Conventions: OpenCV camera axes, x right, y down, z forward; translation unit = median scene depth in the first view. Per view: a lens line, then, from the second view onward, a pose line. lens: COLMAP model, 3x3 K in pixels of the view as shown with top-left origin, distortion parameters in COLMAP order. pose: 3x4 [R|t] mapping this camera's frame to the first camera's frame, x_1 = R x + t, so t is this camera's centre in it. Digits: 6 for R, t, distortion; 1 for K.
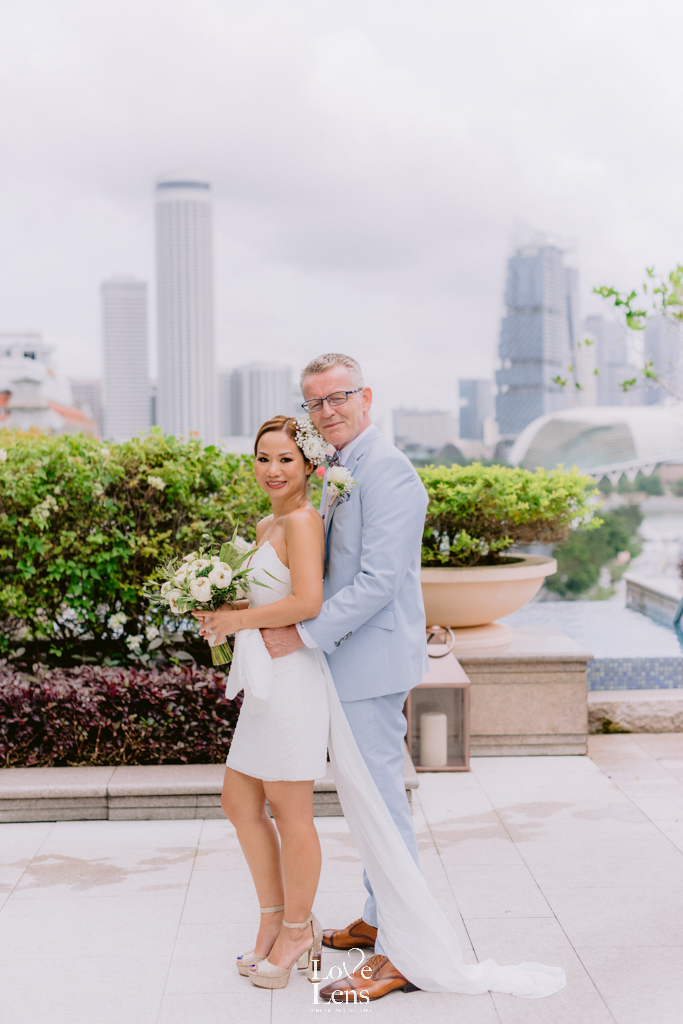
lens RADIAL K [[1477.0, 0, 341.7], [0, 1477.0, 530.1], [0, 0, 1]] dist [0.026980, 0.057400]
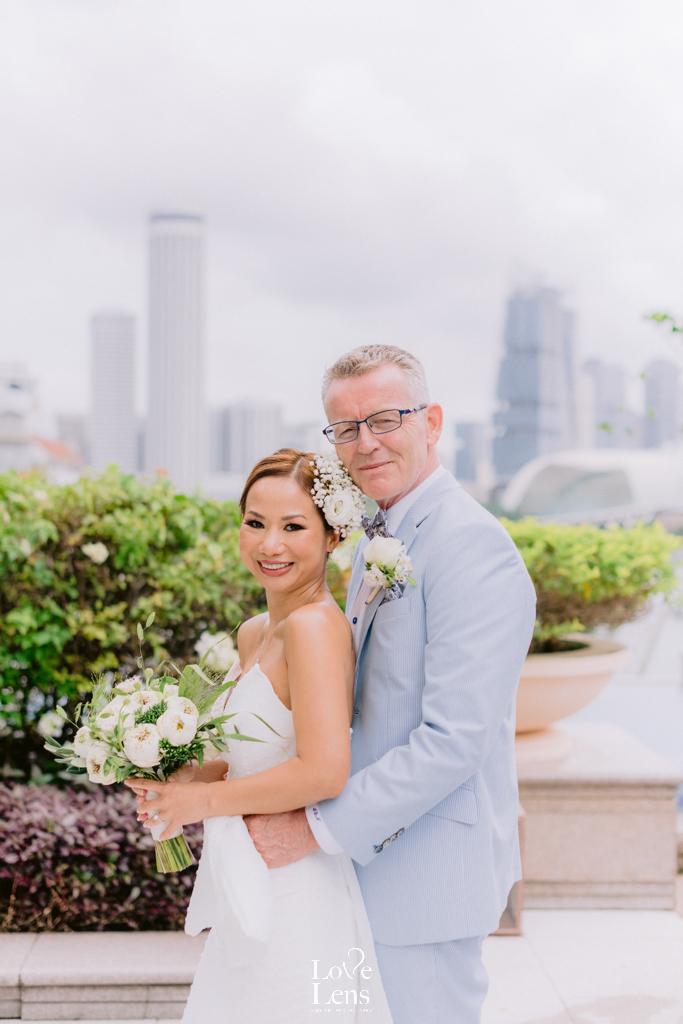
lens RADIAL K [[1509.8, 0, 343.1], [0, 1509.8, 497.7], [0, 0, 1]] dist [0.017967, 0.077073]
pose [[0.999745, 0.021223, 0.007709, -0.014479], [-0.020820, 0.998576, -0.049110, -0.017817], [-0.008741, 0.048937, 0.998764, 0.248537]]
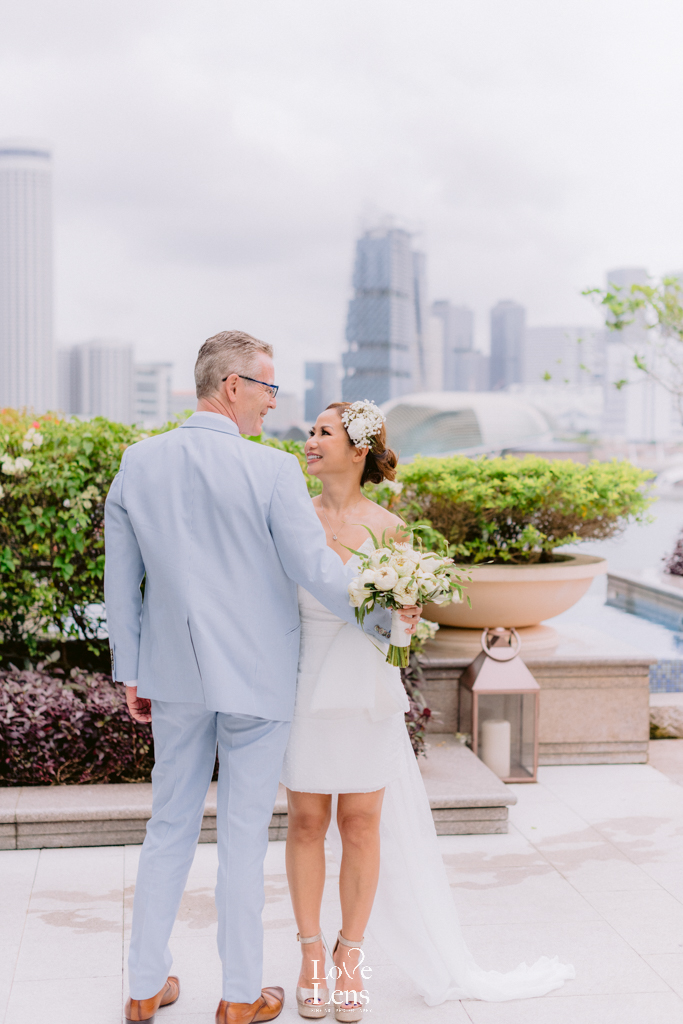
lens RADIAL K [[1509.8, 0, 343.1], [0, 1509.8, 497.7], [0, 0, 1]] dist [0.017967, 0.077073]
pose [[0.993929, 0.012161, 0.109348, -0.152518], [-0.010962, 0.999873, -0.011563, -0.005743], [-0.109474, 0.010294, 0.993936, 0.061167]]
